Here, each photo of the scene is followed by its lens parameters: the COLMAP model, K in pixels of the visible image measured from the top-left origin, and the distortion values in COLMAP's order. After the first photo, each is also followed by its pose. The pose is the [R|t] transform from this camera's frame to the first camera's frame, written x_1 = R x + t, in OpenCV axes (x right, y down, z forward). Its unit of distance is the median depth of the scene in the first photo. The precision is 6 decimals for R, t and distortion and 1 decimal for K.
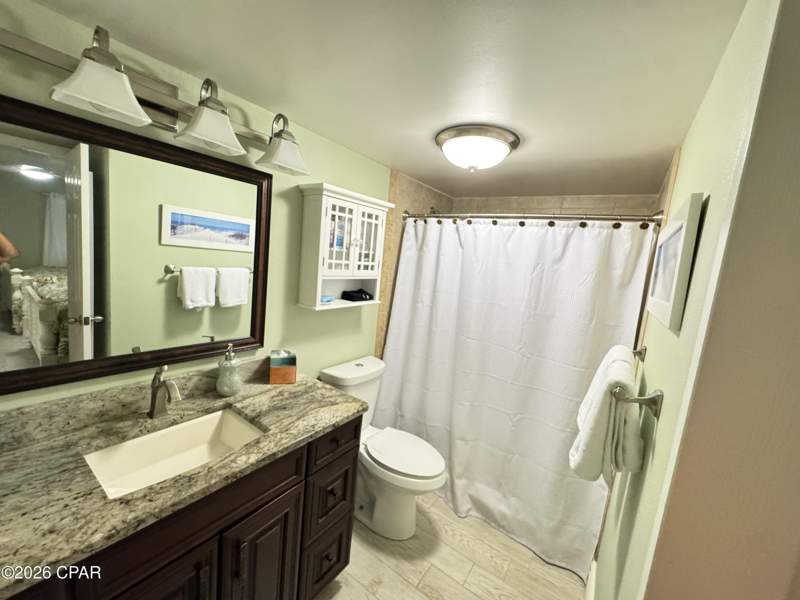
lens RADIAL K [[322.6, 0, 400.0], [0, 322.6, 300.0], [0, 0, 1]] dist [0.000401, 0.000097]
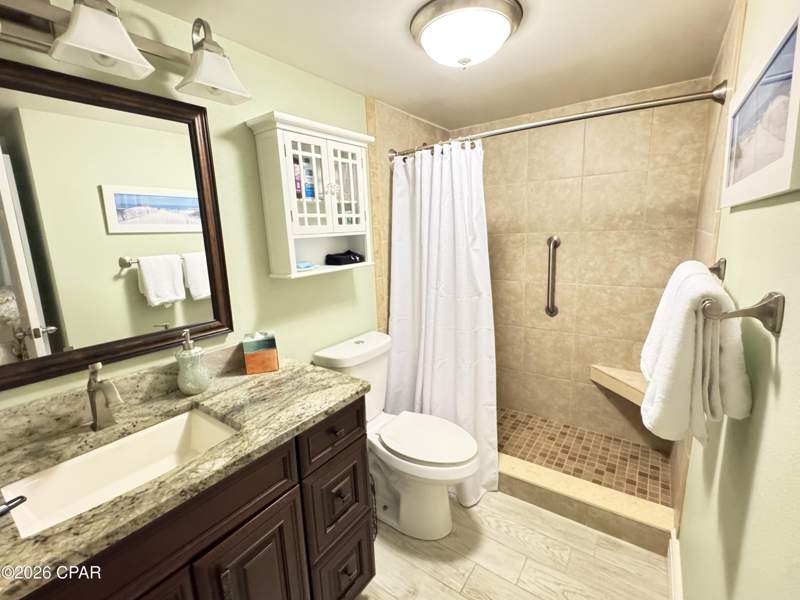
lens RADIAL K [[358.3, 0, 400.0], [0, 358.3, 300.0], [0, 0, 1]] dist [0.000779, -0.000231]
pose [[0.990281, -0.133885, -0.037653, 0.035930], [0.135796, 0.989273, 0.053834, 0.083852], [0.030041, -0.058424, 0.997840, 0.133491]]
